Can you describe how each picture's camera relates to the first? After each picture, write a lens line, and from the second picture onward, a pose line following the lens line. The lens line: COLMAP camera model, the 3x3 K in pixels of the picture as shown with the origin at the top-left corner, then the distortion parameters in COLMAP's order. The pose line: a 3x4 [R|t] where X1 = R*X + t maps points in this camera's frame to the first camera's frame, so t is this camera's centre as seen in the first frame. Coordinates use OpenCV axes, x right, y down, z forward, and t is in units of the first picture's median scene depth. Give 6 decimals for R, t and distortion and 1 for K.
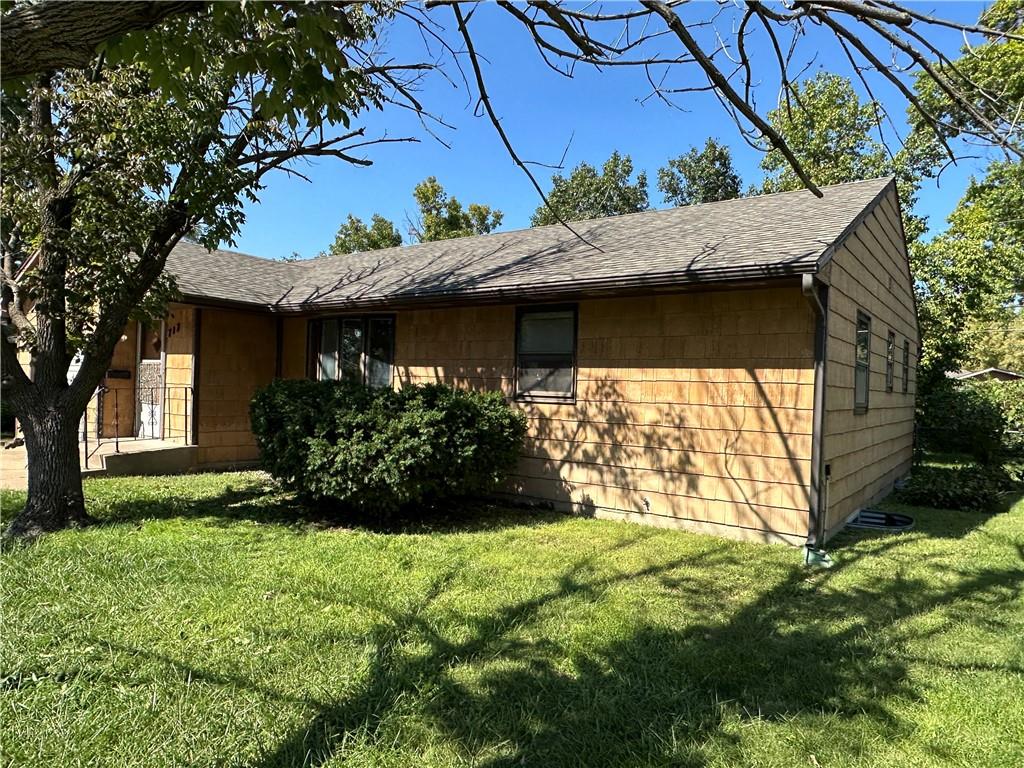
lens RADIAL K [[665.7, 0, 512.3], [0, 665.7, 381.9], [0, 0, 1]] dist [0.010106, 0.000749]
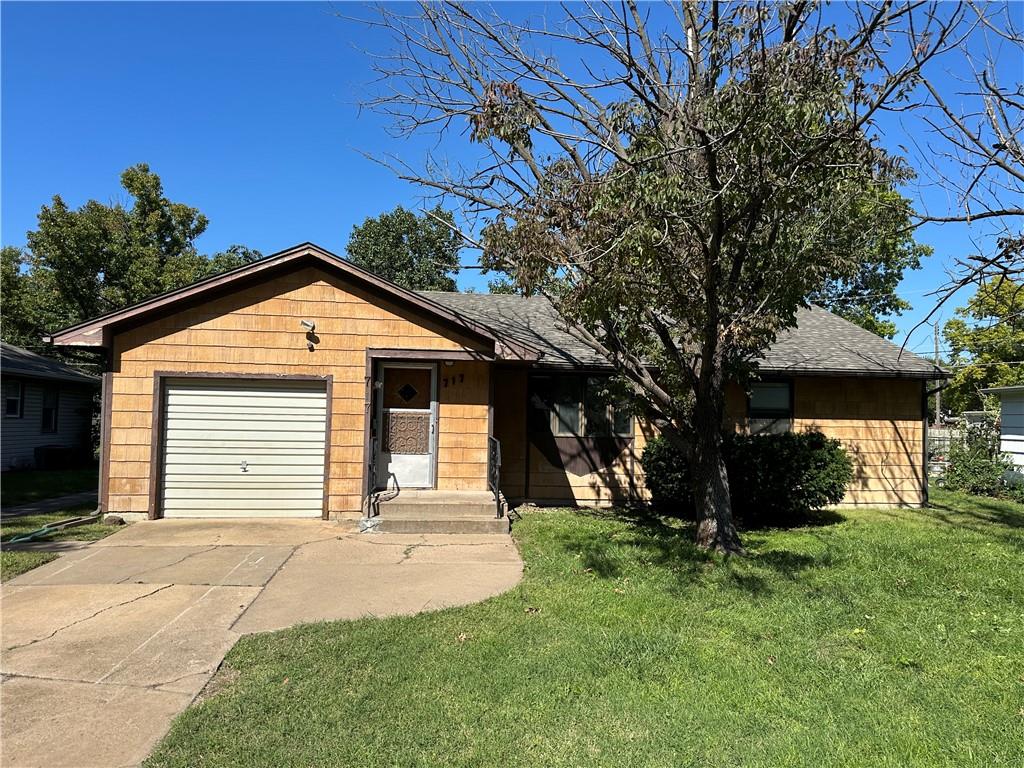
lens RADIAL K [[716.1, 0, 511.7], [0, 716.1, 387.9], [0, 0, 1]] dist [-0.006311, -0.001670]
pose [[0.735239, 0.015038, 0.677642, -1.786698], [-0.001814, 0.999794, -0.020219, -0.067667], [-0.677806, 0.013637, 0.735114, 0.215884]]
